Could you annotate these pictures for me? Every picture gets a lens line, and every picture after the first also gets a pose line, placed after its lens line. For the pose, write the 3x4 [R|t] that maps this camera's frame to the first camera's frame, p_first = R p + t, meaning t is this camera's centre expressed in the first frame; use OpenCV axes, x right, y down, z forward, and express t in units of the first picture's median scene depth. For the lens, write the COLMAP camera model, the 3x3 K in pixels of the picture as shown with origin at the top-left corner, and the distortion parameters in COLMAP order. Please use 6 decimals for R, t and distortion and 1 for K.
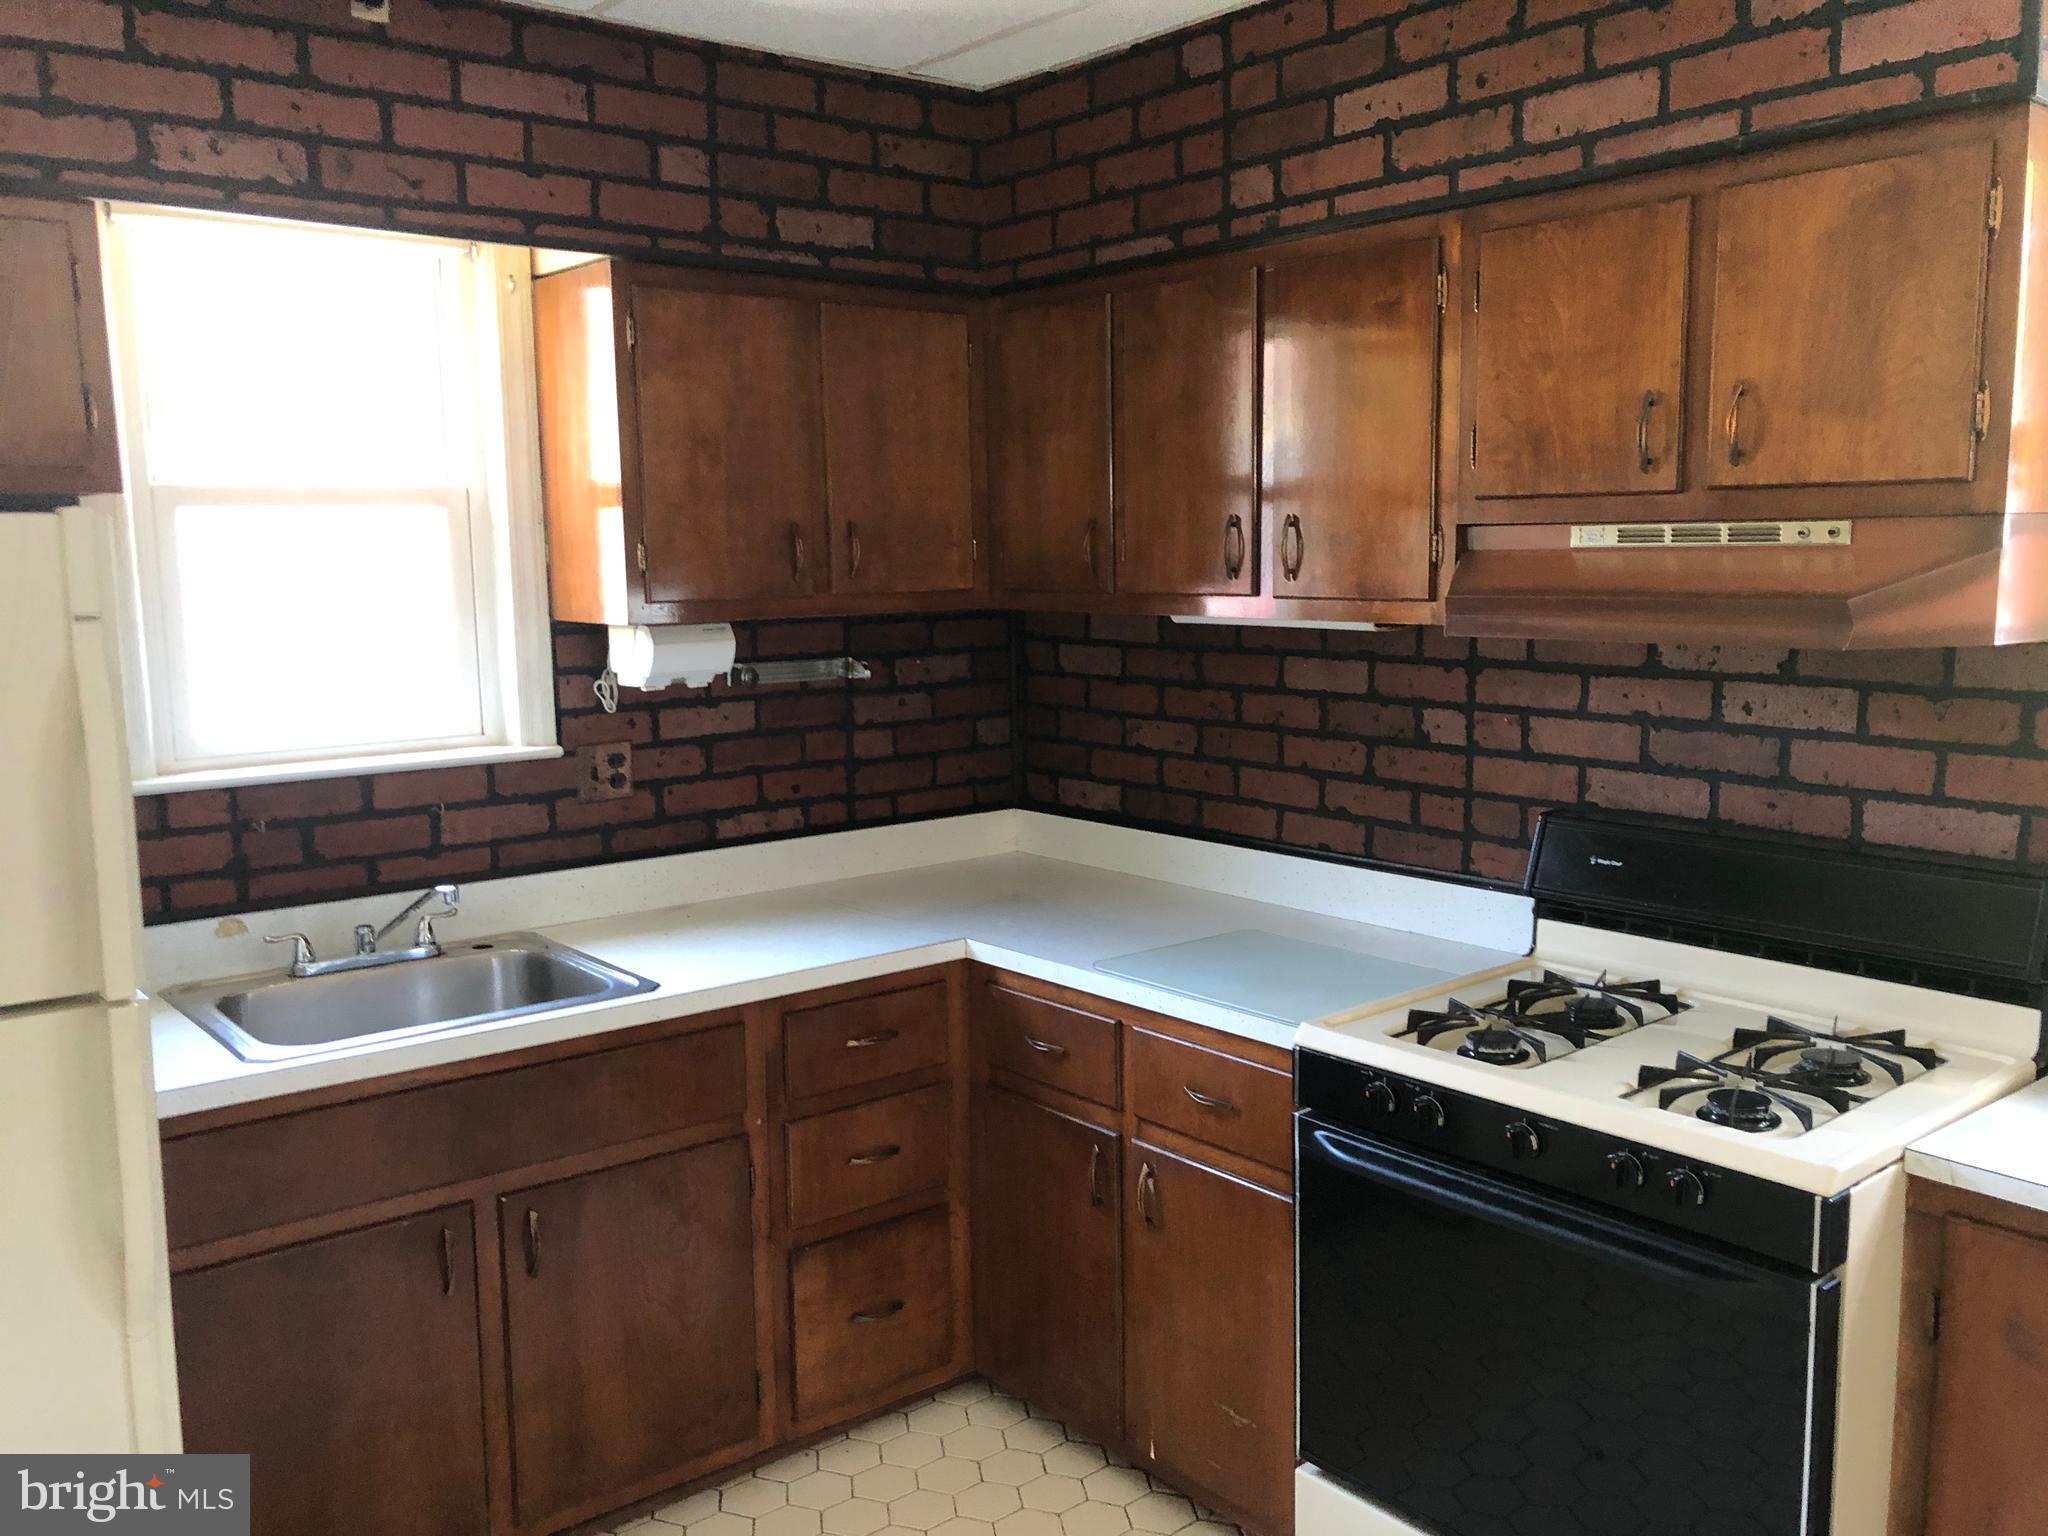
lens RADIAL K [[1763.7, 0, 1066.2], [0, 1763.7, 813.6], [0, 0, 1]] dist [0.080375, -0.001000]
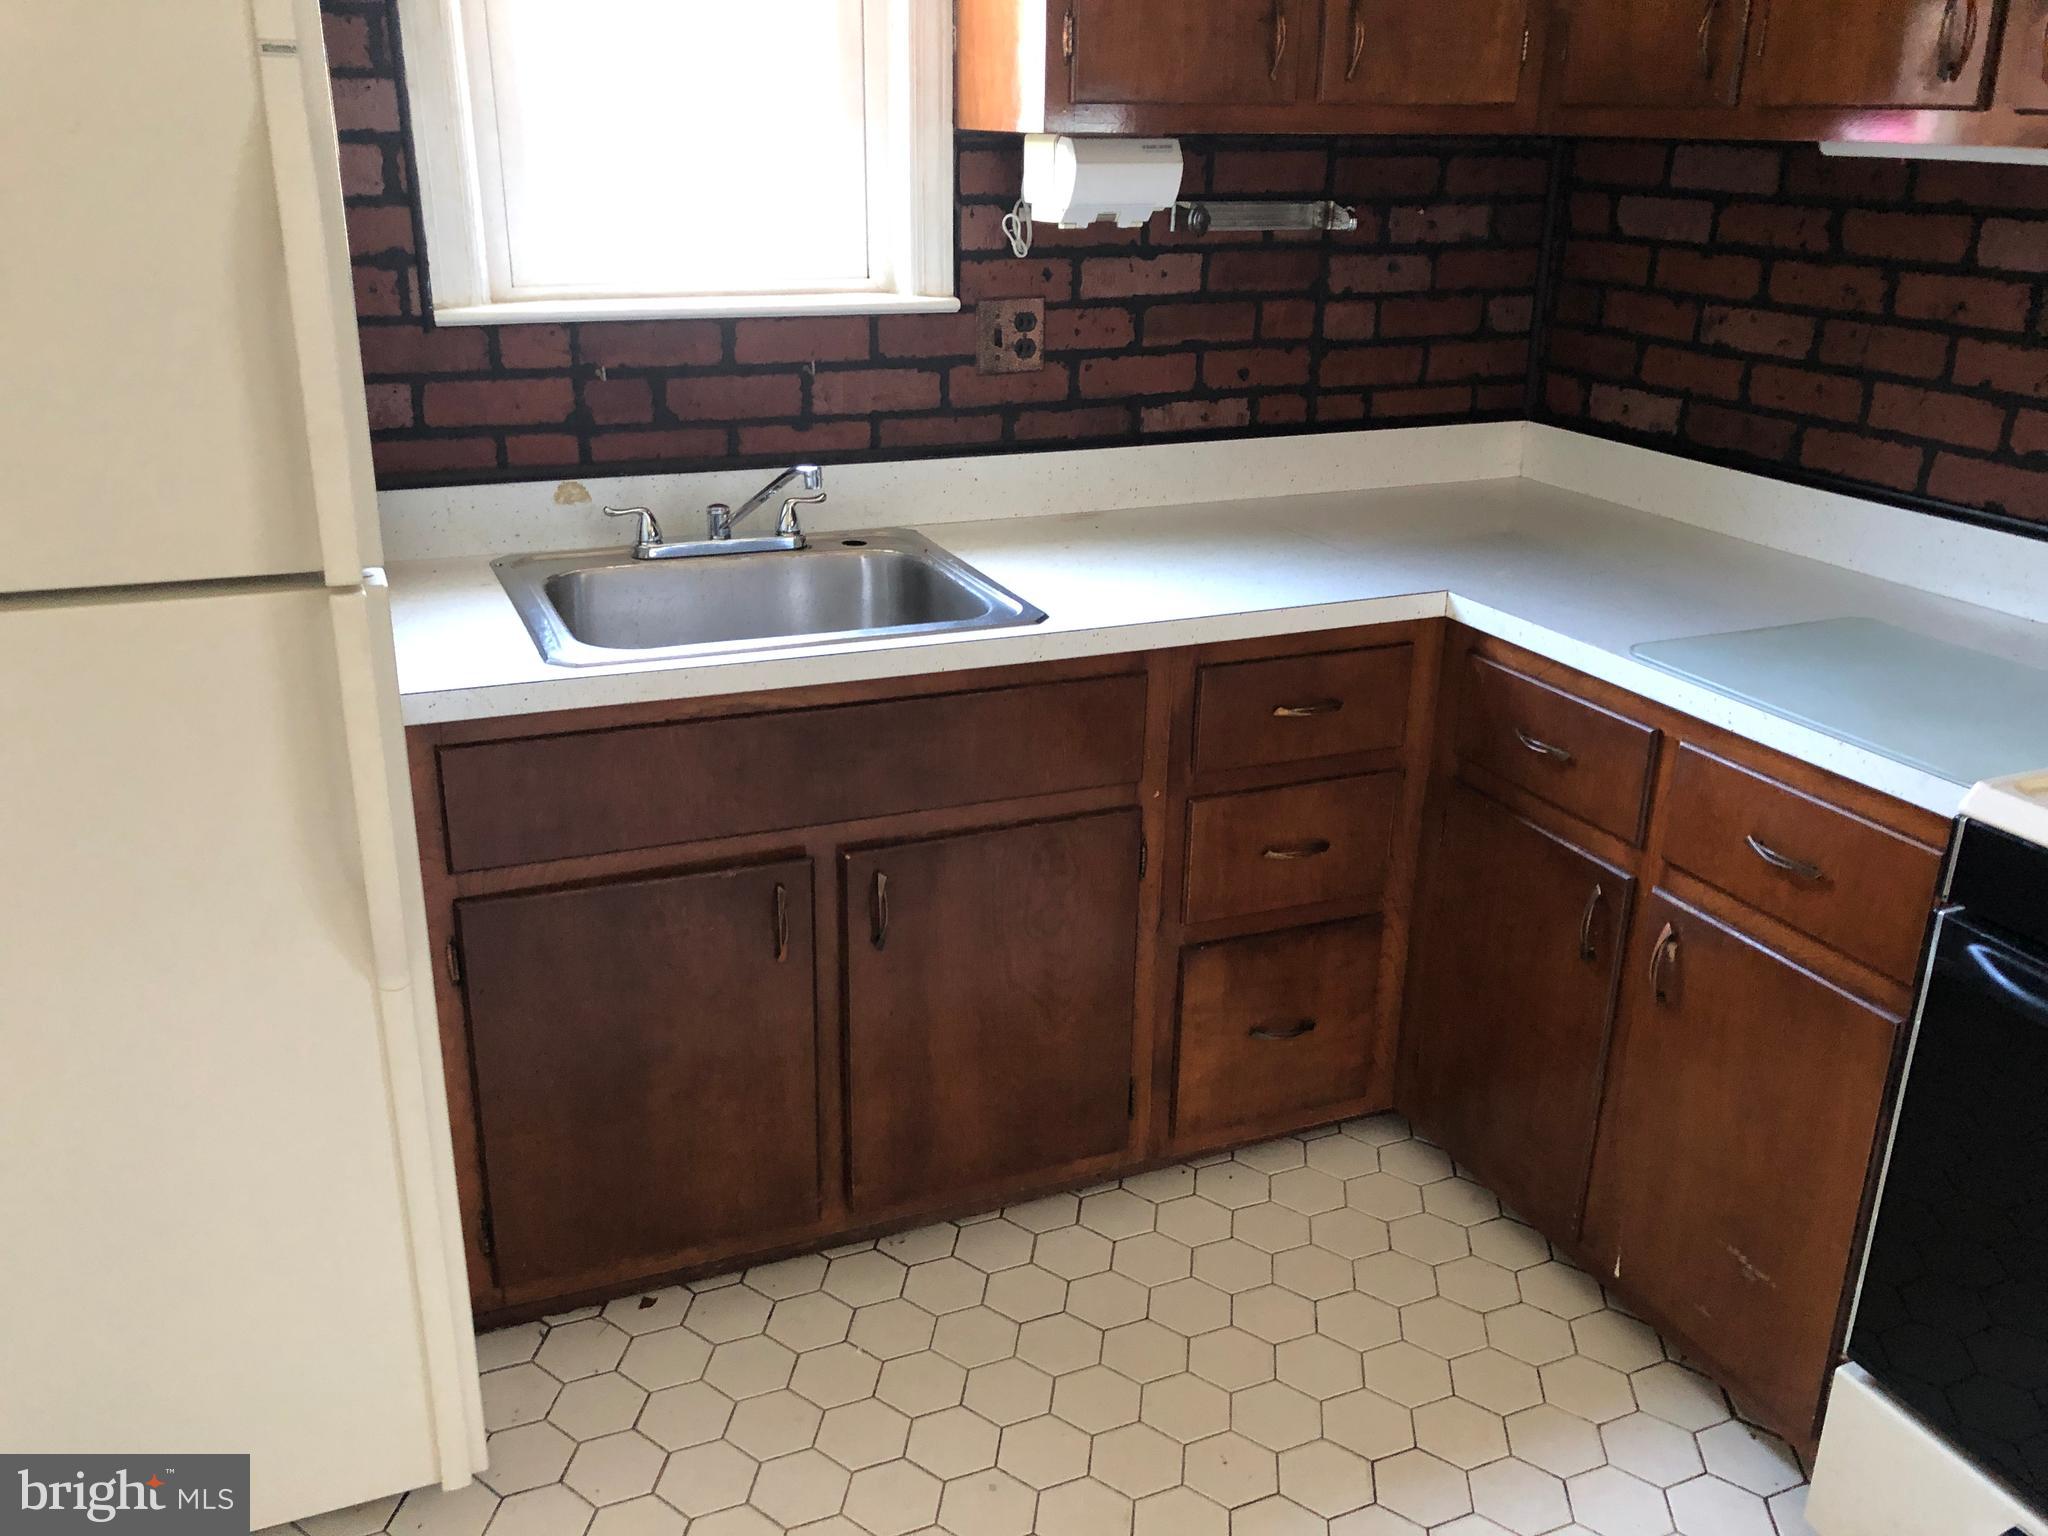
lens RADIAL K [[1658.0, 0, 1036.9], [0, 1658.0, 745.9], [0, 0, 1]] dist [0.078144, -0.174282]
pose [[0.960001, 0.122423, -0.251813, -0.037849], [-0.071569, 0.976762, 0.202022, 0.004699], [0.270694, -0.175920, 0.946455, 0.267836]]
